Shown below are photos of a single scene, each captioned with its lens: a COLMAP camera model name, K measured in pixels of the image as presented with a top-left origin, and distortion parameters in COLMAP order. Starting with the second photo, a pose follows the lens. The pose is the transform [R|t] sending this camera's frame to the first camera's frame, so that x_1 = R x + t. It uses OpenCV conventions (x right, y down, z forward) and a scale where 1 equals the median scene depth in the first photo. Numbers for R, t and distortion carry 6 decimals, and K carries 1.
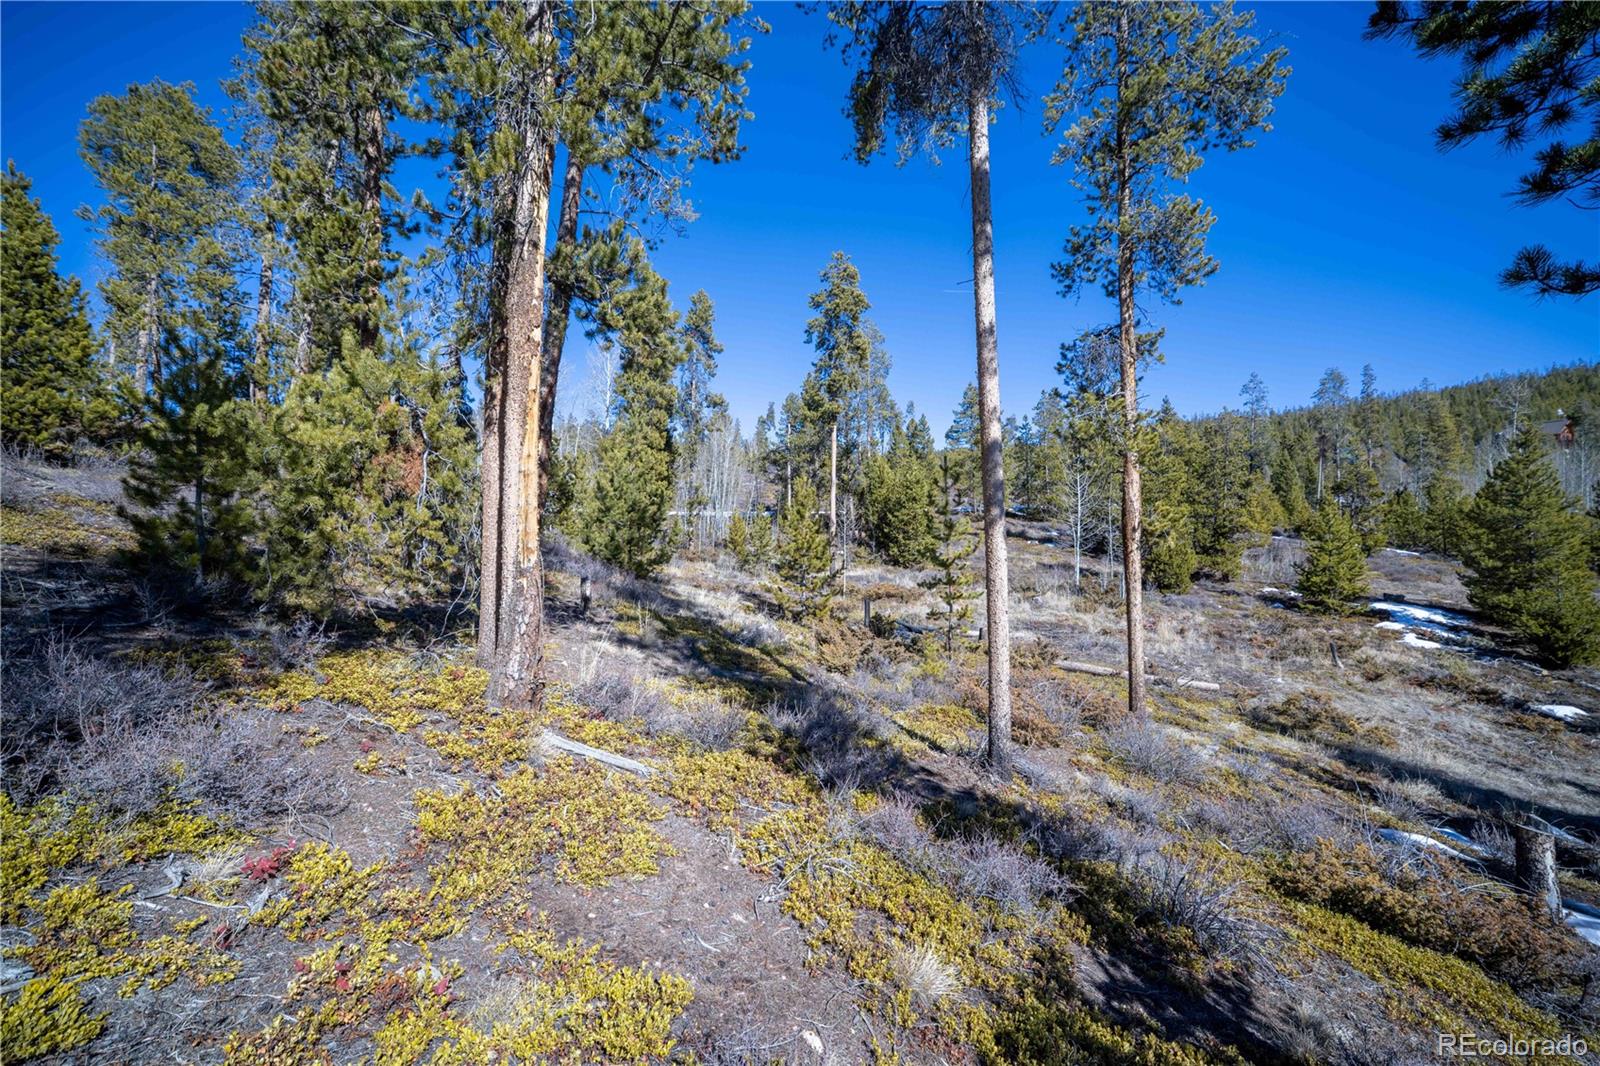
lens RADIAL K [[642.0, 0, 797.1], [0, 642.0, 529.7], [0, 0, 1]] dist [-0.001003, 0.001212]
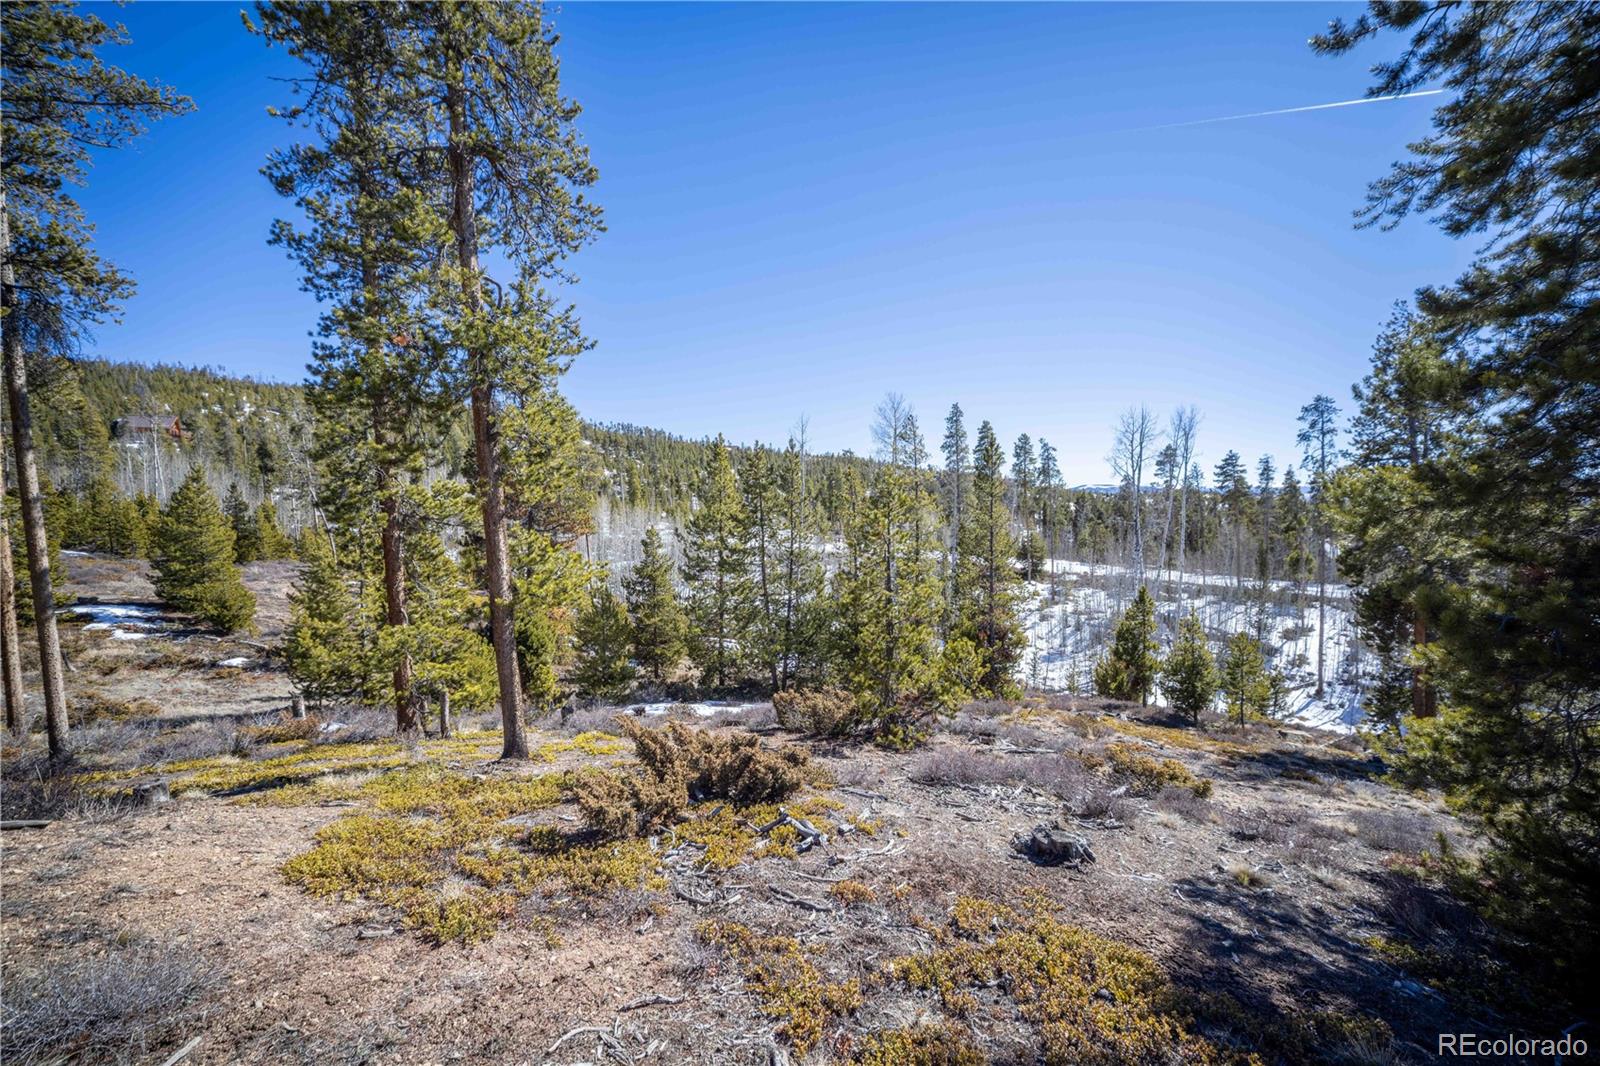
lens RADIAL K [[642.0, 0, 805.7], [0, 642.0, 529.4], [0, 0, 1]] dist [-0.001003, 0.001212]
pose [[-0.086798, -0.031442, 0.995730, -0.375665], [-0.005502, 0.999502, 0.031081, -0.076273], [-0.996211, -0.002780, -0.086928, -0.196577]]
